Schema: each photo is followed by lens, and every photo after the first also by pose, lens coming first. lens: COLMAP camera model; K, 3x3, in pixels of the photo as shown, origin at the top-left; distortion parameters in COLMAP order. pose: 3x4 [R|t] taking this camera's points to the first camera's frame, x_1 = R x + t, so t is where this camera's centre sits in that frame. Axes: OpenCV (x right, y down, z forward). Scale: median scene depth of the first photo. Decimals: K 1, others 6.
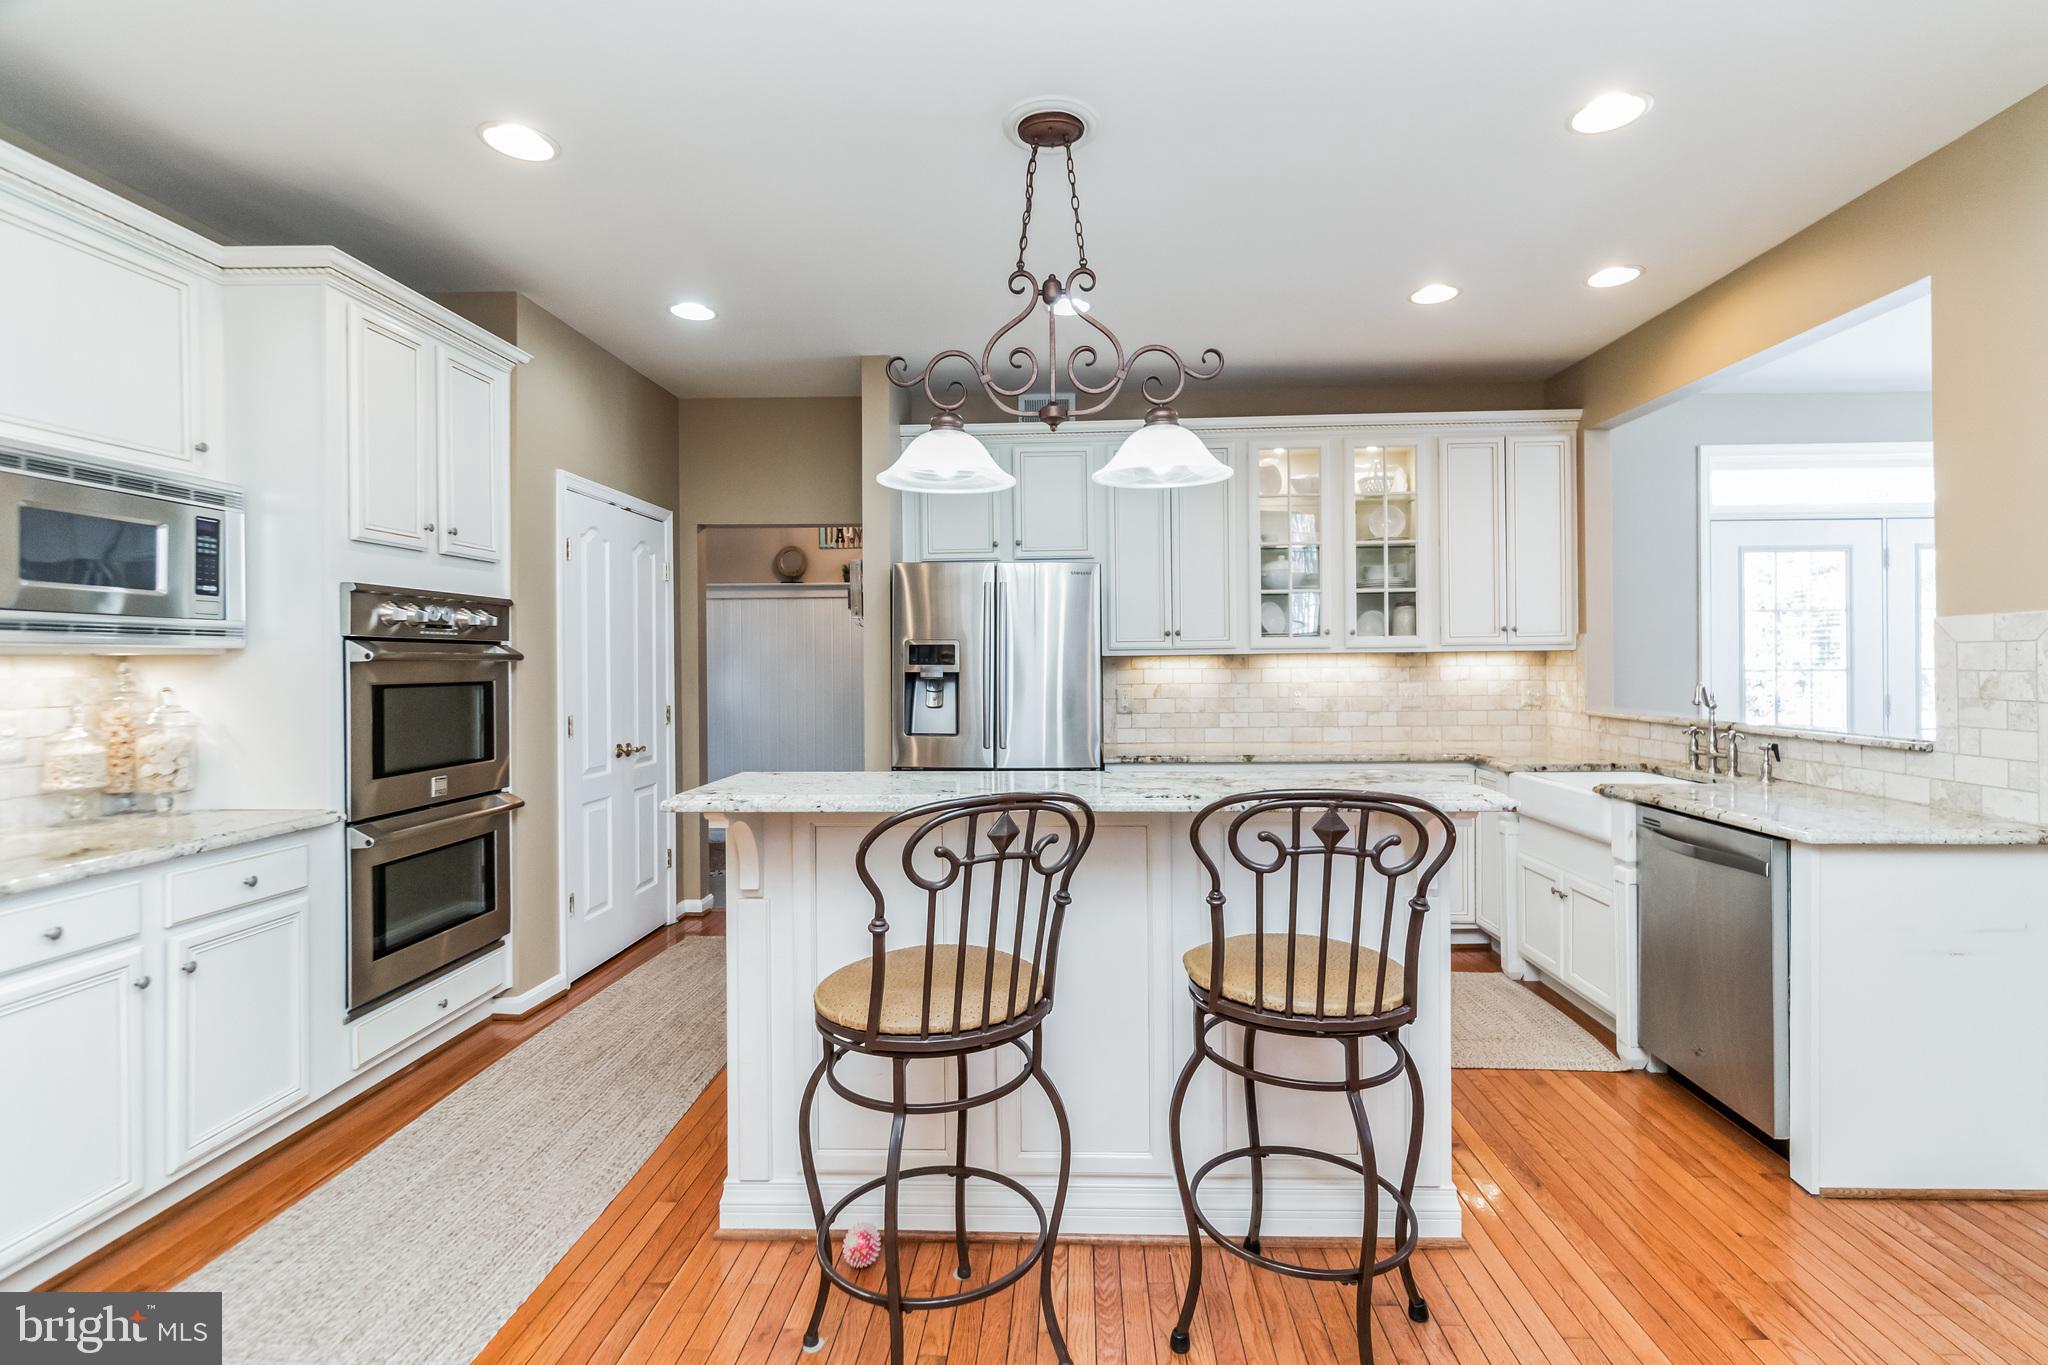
lens RADIAL K [[940.1, 0, 1030.1], [0, 940.1, 662.9], [0, 0, 1]] dist [0.004807, -0.000571]
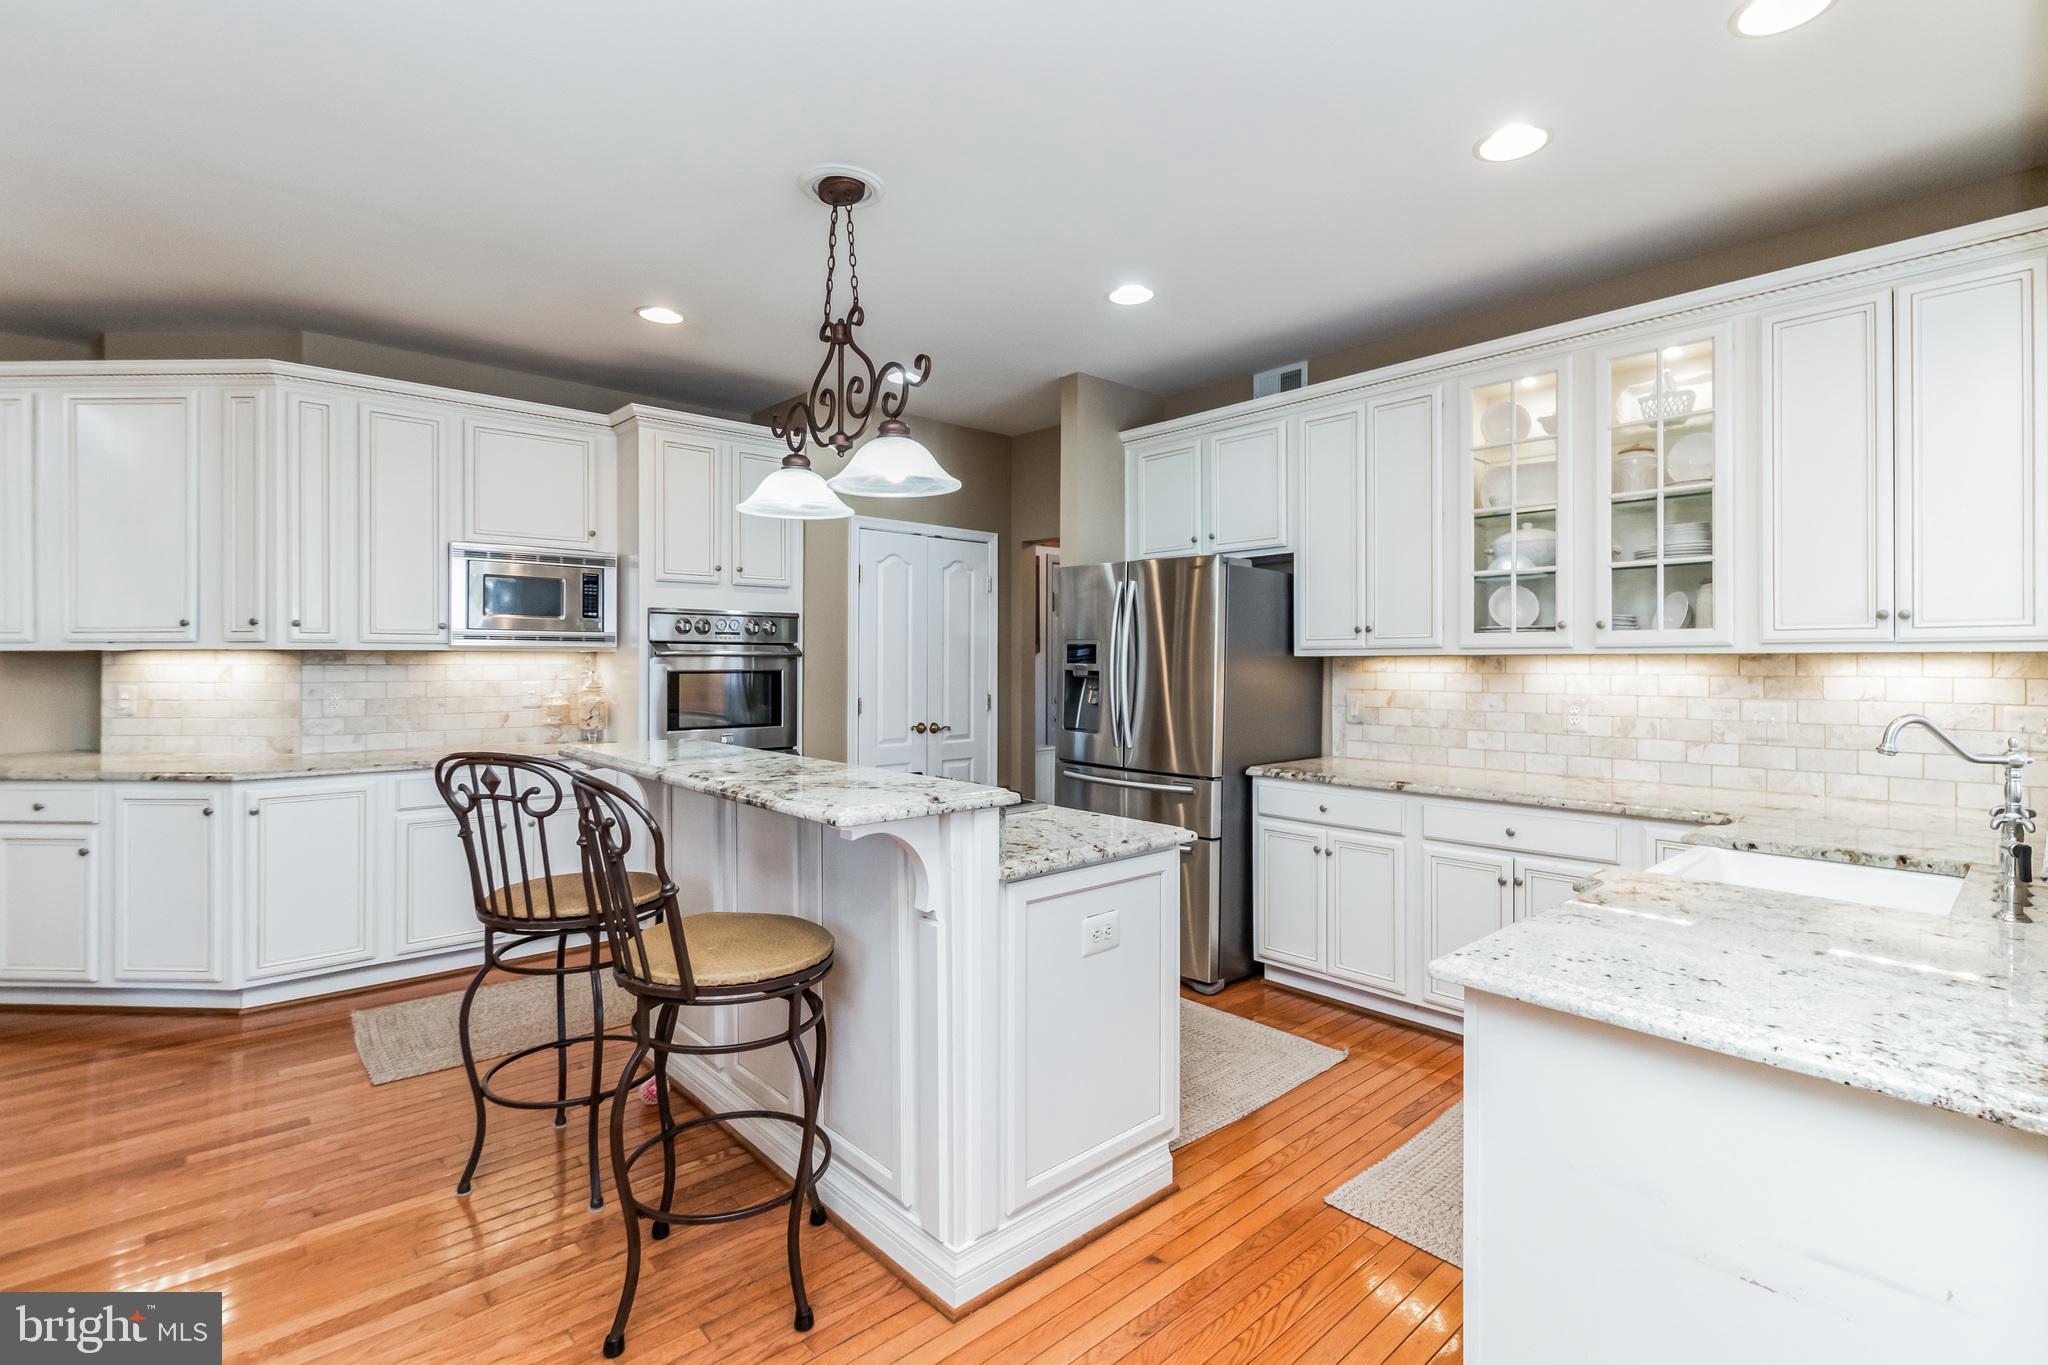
lens RADIAL K [[940.1, 0, 996.5], [0, 940.1, 677.2], [0, 0, 1]] dist [0.004807, -0.000571]
pose [[0.698321, 0.022956, -0.715416, 0.529110], [-0.009743, 0.999698, 0.022569, -0.005176], [0.715718, -0.008790, 0.698334, 0.184443]]
